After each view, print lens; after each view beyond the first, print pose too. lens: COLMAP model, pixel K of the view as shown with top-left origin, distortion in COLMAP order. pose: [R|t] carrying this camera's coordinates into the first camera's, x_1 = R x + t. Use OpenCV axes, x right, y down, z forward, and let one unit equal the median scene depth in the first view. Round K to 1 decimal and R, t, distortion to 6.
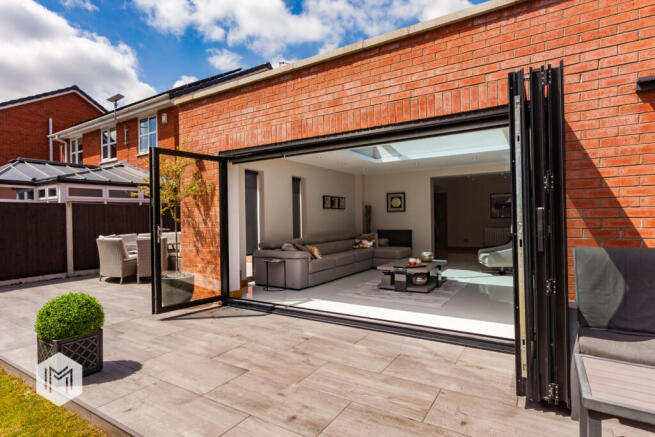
lens RADIAL K [[348.4, 0, 327.5], [0, 348.4, 218.5], [0, 0, 1]] dist [-0.000846, -0.000050]
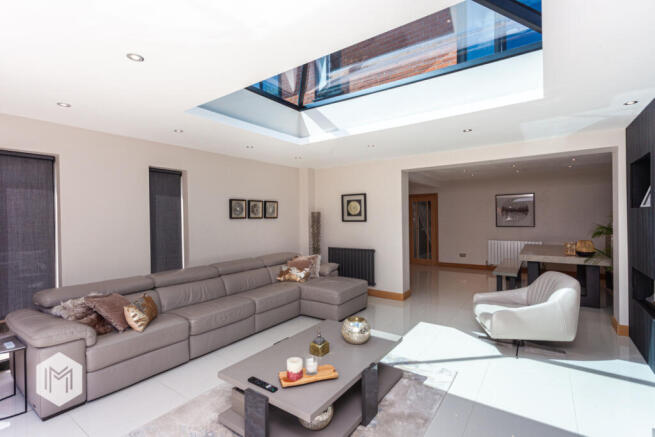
lens RADIAL K [[313.7, 0, 325.0], [0, 313.7, 218.0], [0, 0, 1]] dist [-0.002236, -0.000228]
pose [[0.998176, 0.001054, -0.060358, 0.188342], [-0.000666, 0.999979, 0.006455, -0.032425], [0.060364, -0.006403, 0.998156, 0.406335]]
